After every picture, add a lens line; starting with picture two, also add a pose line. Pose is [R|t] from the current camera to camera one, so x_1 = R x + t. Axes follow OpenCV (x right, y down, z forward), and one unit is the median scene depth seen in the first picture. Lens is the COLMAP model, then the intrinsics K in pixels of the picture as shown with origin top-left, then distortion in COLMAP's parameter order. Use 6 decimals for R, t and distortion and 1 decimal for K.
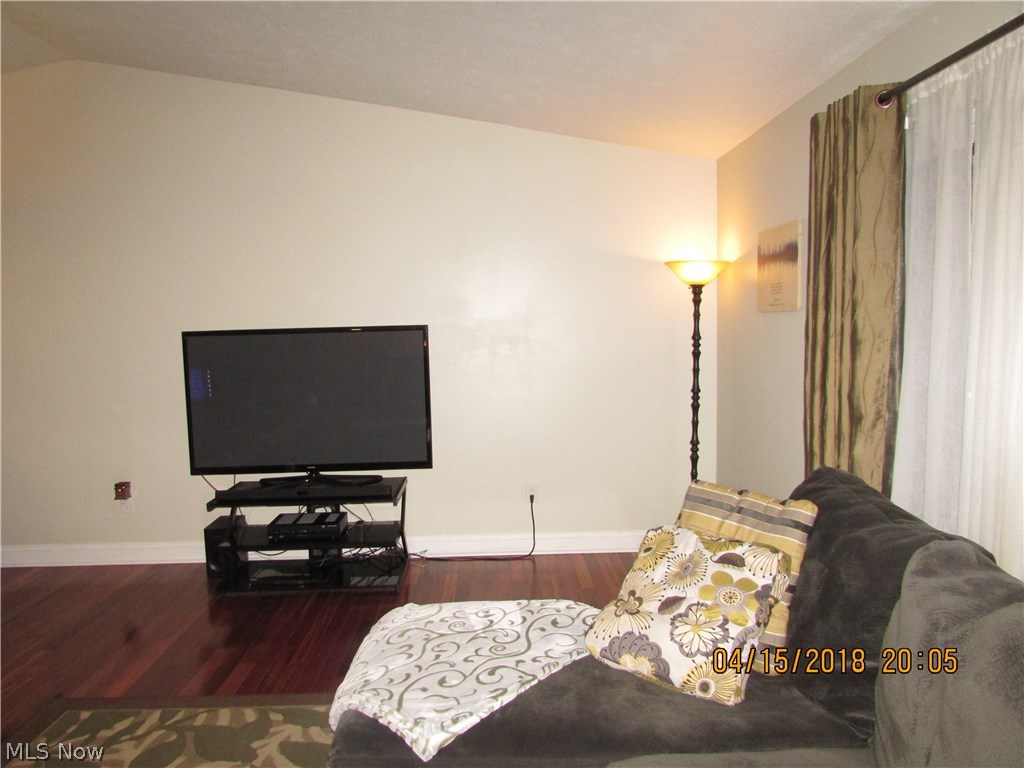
lens RADIAL K [[738.3, 0, 512.0], [0, 738.3, 384.0], [0, 0, 1]] dist [-0.040119, 0.035371]
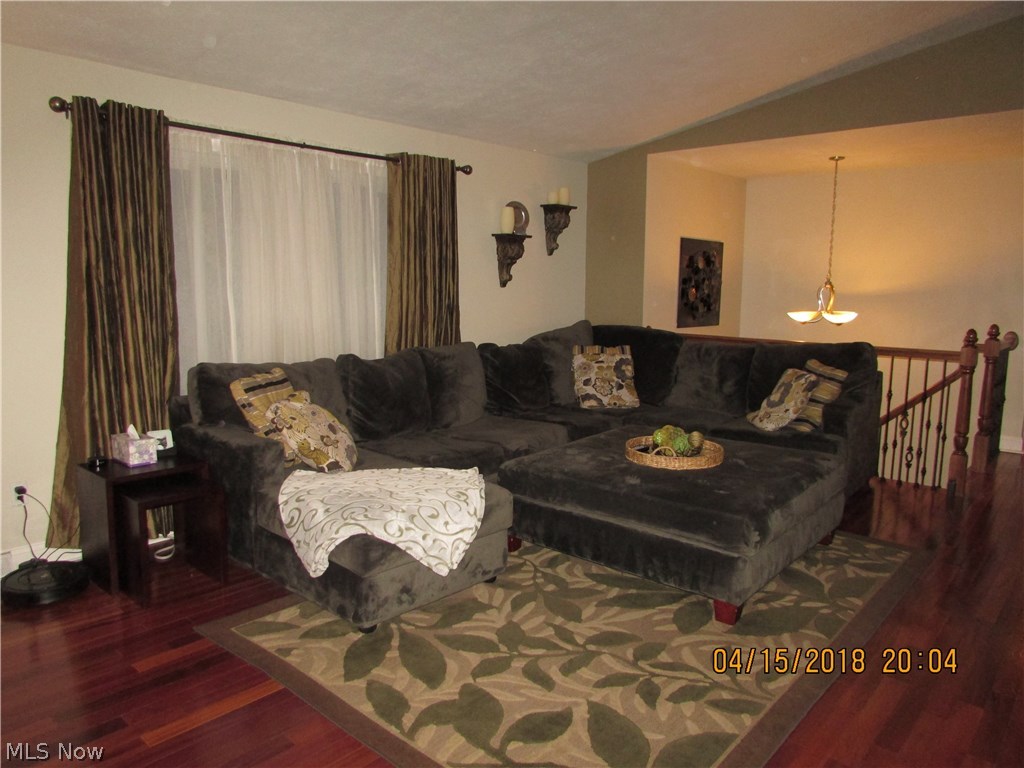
lens RADIAL K [[731.2, 0, 512.0], [0, 731.2, 384.0], [0, 0, 1]] dist [-0.022660, 0.008832]
pose [[-0.730815, -0.075852, 0.678348, -0.954814], [0.068162, 0.980729, 0.183099, -0.069881], [-0.679163, 0.180049, -0.711561, 1.454266]]
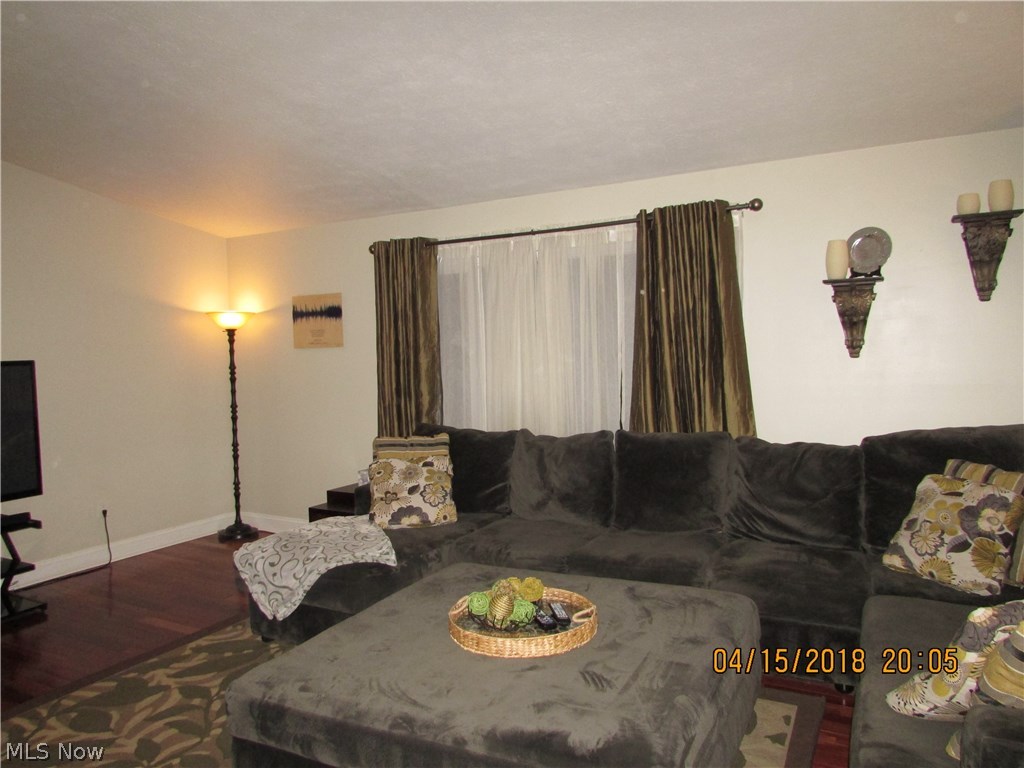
lens RADIAL K [[731.2, 0, 512.0], [0, 731.2, 384.0], [0, 0, 1]] dist [-0.022660, 0.008832]
pose [[0.502012, -0.039617, 0.863953, -1.032662], [0.092790, 0.995651, -0.008260, 0.041615], [-0.859868, 0.084313, 0.503505, -0.194990]]
